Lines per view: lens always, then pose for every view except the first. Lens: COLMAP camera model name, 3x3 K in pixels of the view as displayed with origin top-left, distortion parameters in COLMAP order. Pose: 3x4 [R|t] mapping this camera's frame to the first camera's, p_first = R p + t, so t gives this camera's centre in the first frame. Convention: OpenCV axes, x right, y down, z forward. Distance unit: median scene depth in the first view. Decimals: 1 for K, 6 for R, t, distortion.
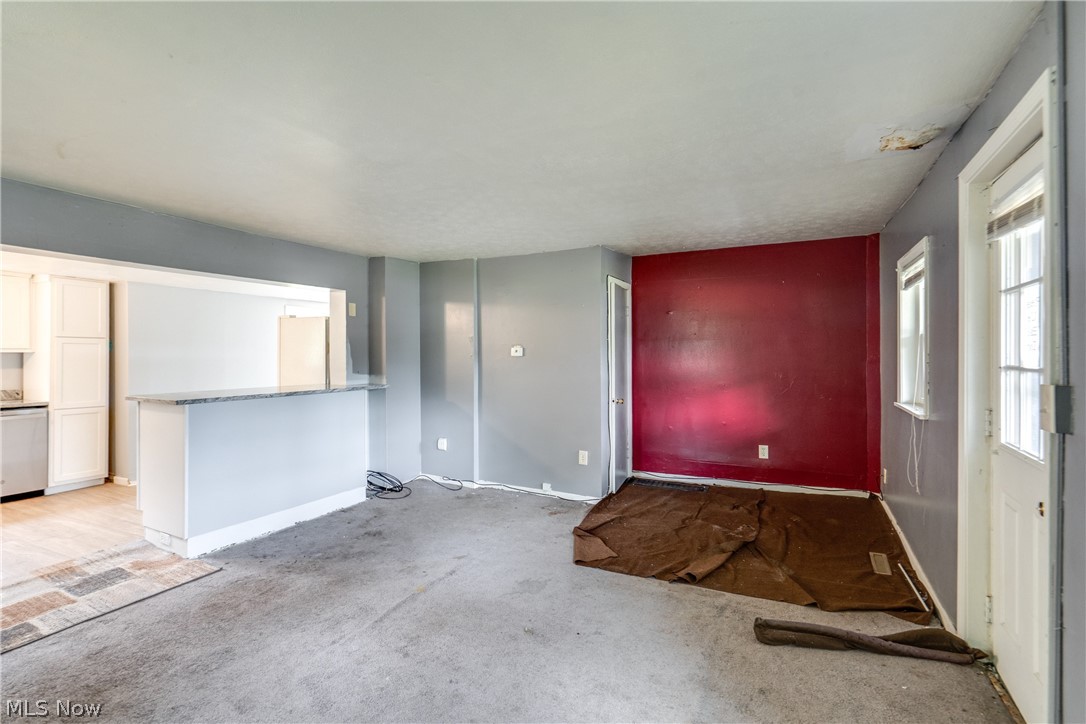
lens RADIAL K [[499.8, 0, 526.2], [0, 499.8, 354.0], [0, 0, 1]] dist [-0.000429, 0.000276]
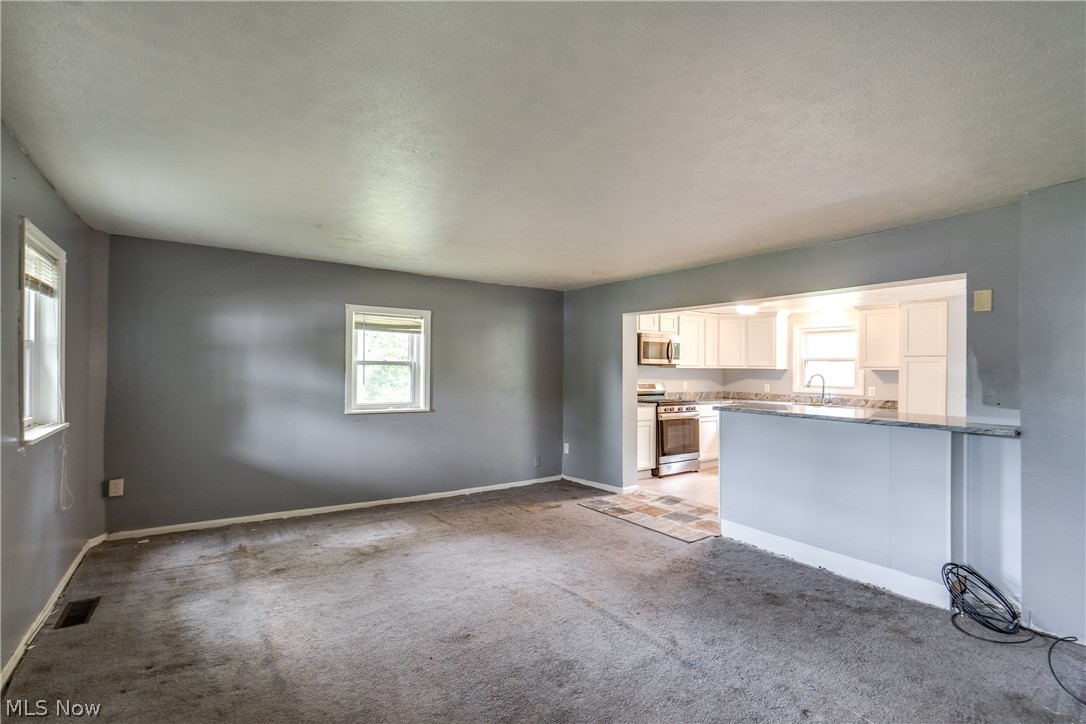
lens RADIAL K [[495.8, 0, 557.1], [0, 495.8, 364.1], [0, 0, 1]] dist [-0.000339, 0.000058]
pose [[-0.421628, -0.007657, -0.906737, 0.553241], [-0.006277, 0.999965, -0.005526, -0.007449], [0.906747, 0.003362, -0.421661, 1.018069]]
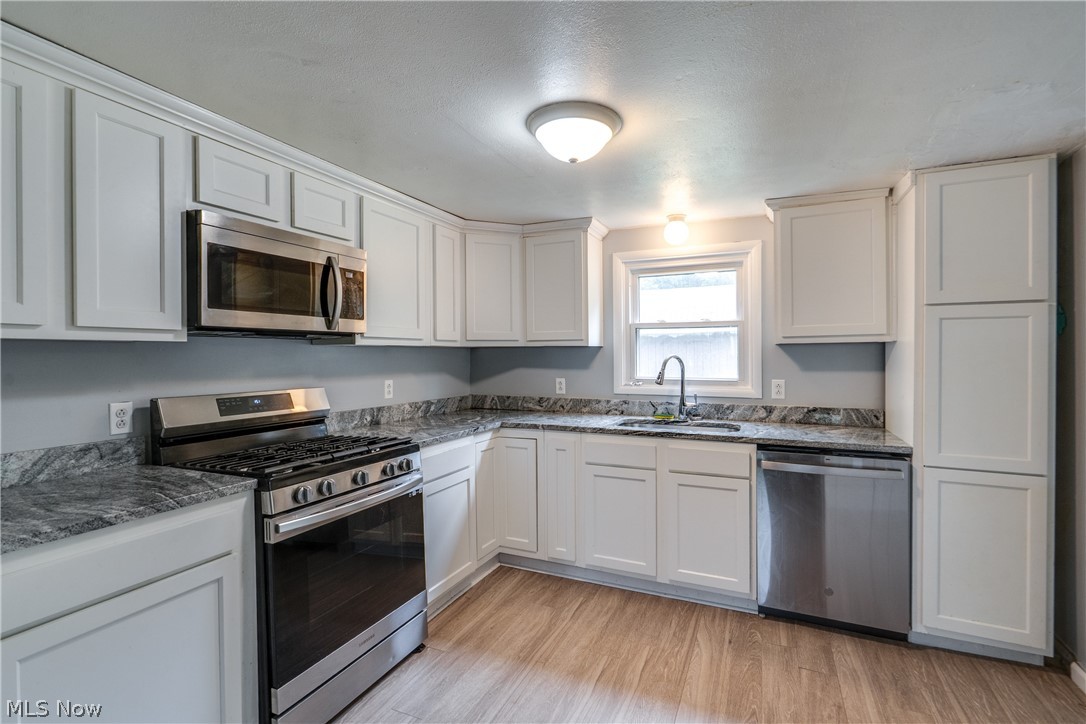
lens RADIAL K [[503.3, 0, 542.9], [0, 503.3, 354.6], [0, 0, 1]] dist [-0.000692, -0.000286]
pose [[0.075785, 0.003617, -0.997118, -0.686955], [0.008627, 0.999954, 0.004283, 0.007105], [0.997087, -0.008927, 0.075750, 0.826413]]
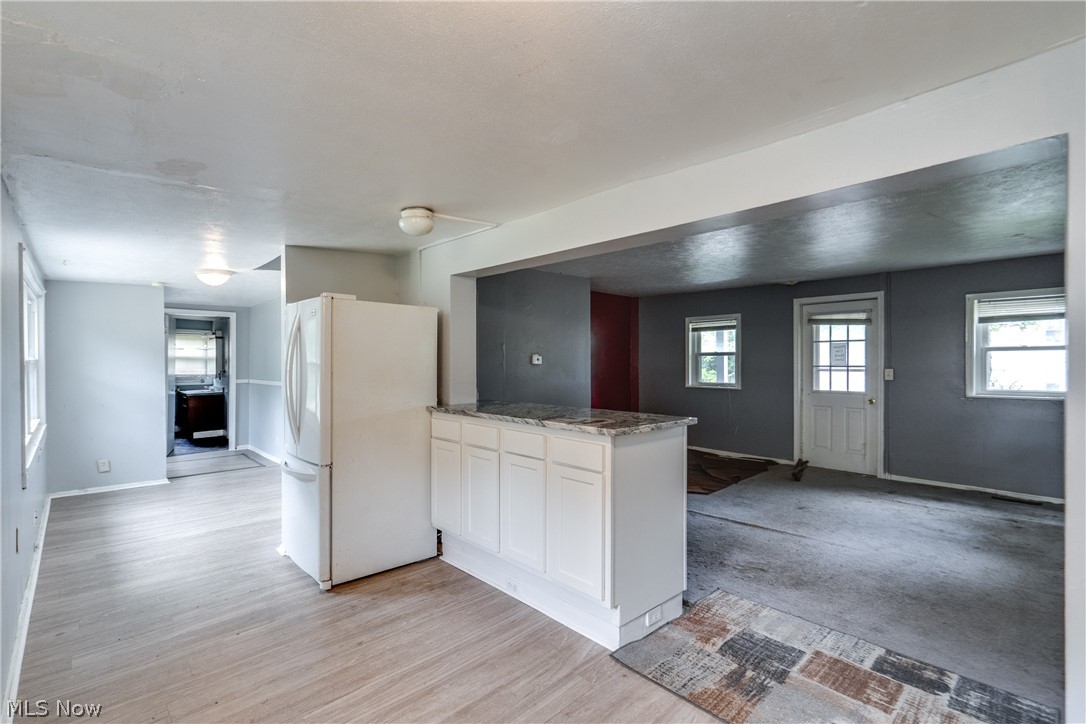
lens RADIAL K [[502.7, 0, 539.6], [0, 502.7, 363.4], [0, 0, 1]] dist [0.002382, 0.000431]
pose [[0.311207, 0.003930, 0.950334, -1.345348], [-0.002538, 0.999991, -0.003305, 0.007364], [-0.950339, -0.001384, 0.311214, 0.853706]]
